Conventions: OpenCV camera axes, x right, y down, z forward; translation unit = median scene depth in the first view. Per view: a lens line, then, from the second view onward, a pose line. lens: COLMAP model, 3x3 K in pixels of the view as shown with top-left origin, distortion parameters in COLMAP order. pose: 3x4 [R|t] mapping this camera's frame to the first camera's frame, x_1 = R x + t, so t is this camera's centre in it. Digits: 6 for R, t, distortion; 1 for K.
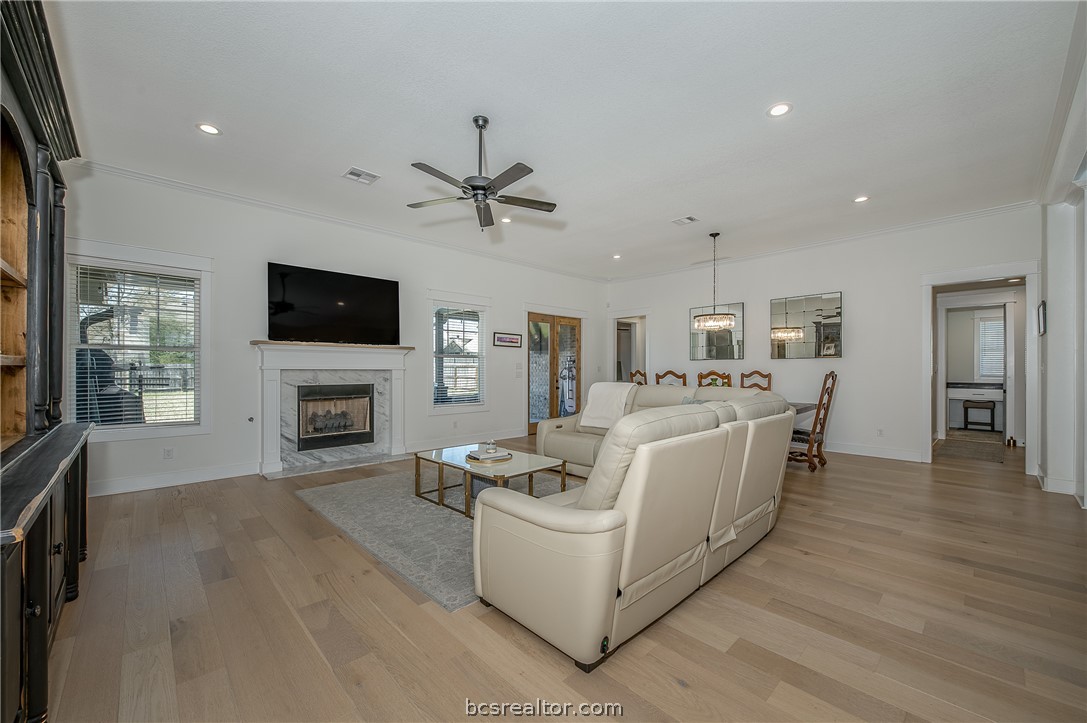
lens RADIAL K [[430.5, 0, 544.6], [0, 430.5, 369.3], [0, 0, 1]] dist [-0.001874, -0.000306]
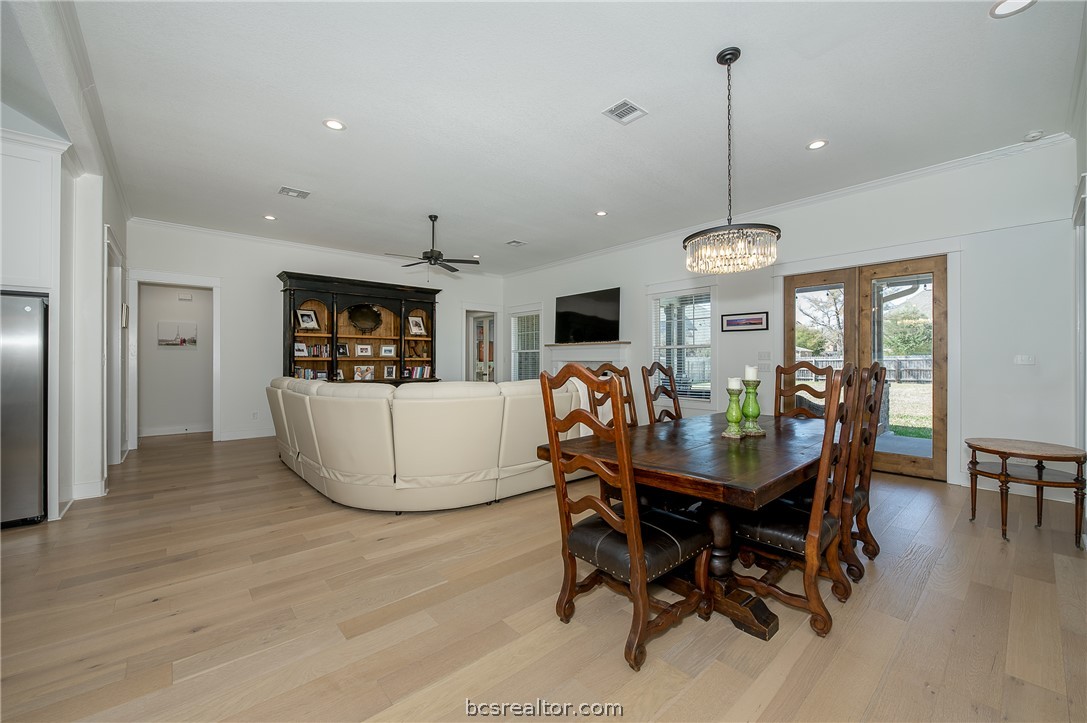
lens RADIAL K [[430.5, 0, 542.5], [0, 430.5, 361.0], [0, 0, 1]] dist [-0.001874, -0.000306]
pose [[-0.051115, -0.003370, -0.998687, 0.859080], [0.002647, 0.999990, -0.003510, 0.003181], [0.998689, -0.002823, -0.051105, 0.845656]]
